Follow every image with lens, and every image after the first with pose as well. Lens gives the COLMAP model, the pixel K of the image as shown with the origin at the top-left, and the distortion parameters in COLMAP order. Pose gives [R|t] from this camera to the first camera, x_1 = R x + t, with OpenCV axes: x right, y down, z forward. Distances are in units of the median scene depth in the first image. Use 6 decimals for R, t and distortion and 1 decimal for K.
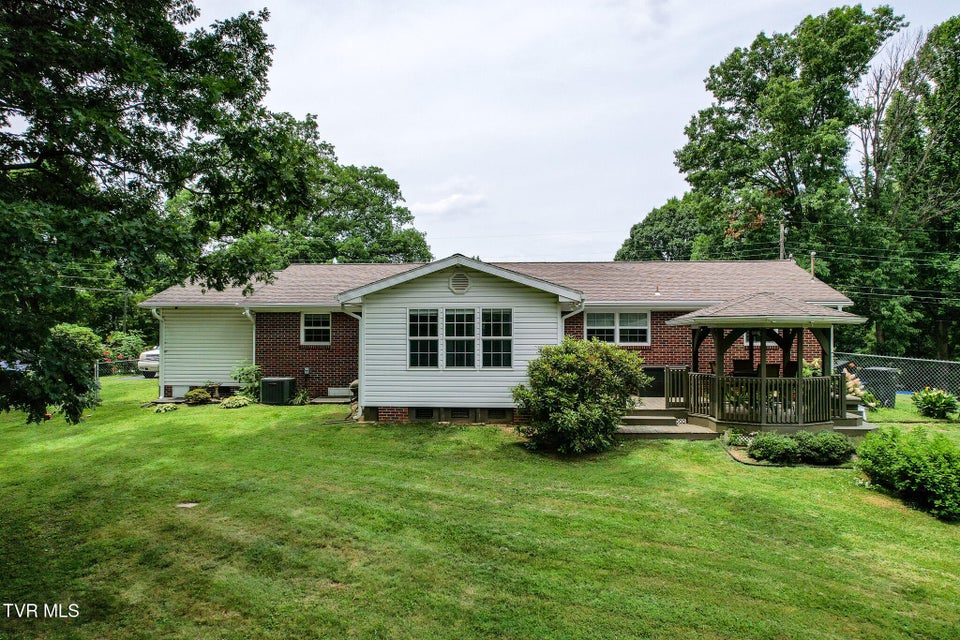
lens RADIAL K [[628.1, 0, 480.0], [0, 628.1, 320.0], [0, 0, 1]] dist [-0.046488, 0.000094]
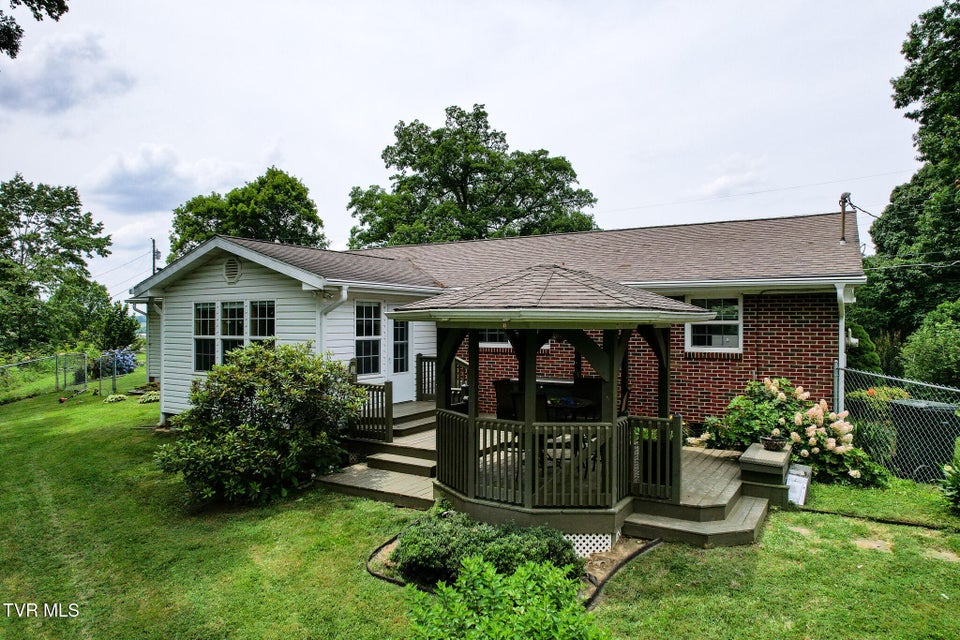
lens RADIAL K [[615.9, 0, 480.0], [0, 615.9, 320.0], [0, 0, 1]] dist [-0.083965, 0.087735]
pose [[0.901485, -0.002125, -0.432806, 0.471417], [0.011003, 0.999777, 0.018010, -0.003512], [0.432671, -0.020998, 0.901307, 0.328386]]
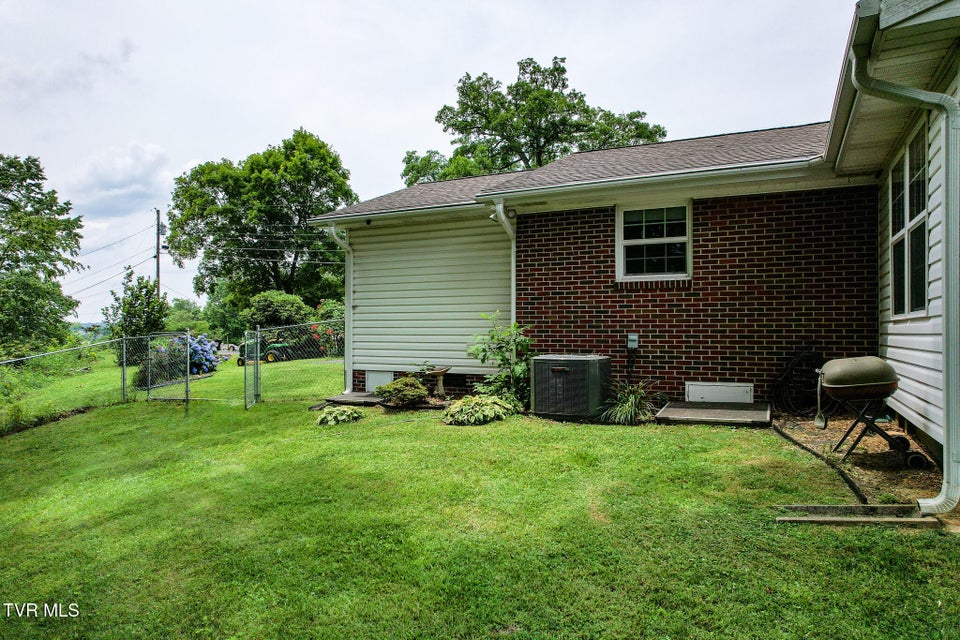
lens RADIAL K [[615.9, 0, 480.0], [0, 615.9, 320.0], [0, 0, 1]] dist [-0.083965, 0.087735]
pose [[0.931841, -0.006165, -0.362815, -0.219908], [0.009049, 0.999940, 0.006250, 0.062581], [0.362755, -0.009107, 0.931840, 0.566501]]
